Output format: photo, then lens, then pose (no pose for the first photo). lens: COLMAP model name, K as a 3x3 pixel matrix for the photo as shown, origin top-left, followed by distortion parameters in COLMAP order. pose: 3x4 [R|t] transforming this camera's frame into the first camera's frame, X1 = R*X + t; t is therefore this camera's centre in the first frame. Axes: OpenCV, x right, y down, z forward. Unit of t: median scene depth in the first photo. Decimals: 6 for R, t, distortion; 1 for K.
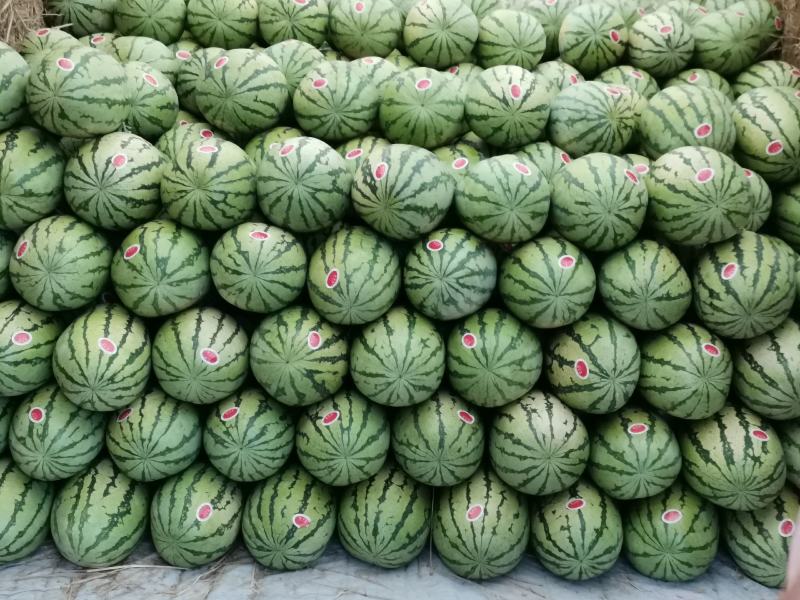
lens RADIAL K [[1660.2, 0, 400.0], [0, 1660.2, 300.0], [0, 0, 1]] dist [0.052438, -0.029170]
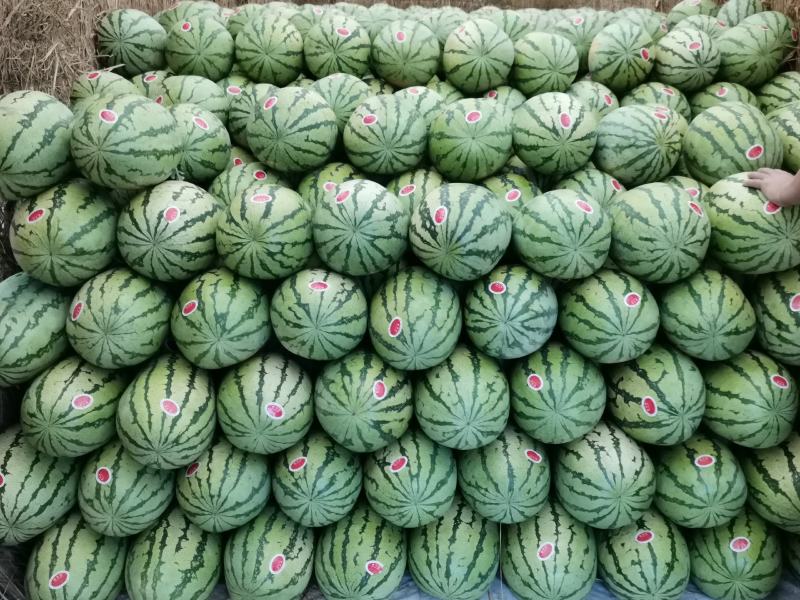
lens RADIAL K [[1032.4, 0, 400.0], [0, 1032.4, 300.0], [0, 0, 1]] dist [0.065374, -0.032037]
pose [[0.999145, -0.040923, 0.005859, -0.040504], [0.040105, 0.993897, 0.102761, -0.090914], [-0.010028, -0.102438, 0.994689, 0.389372]]
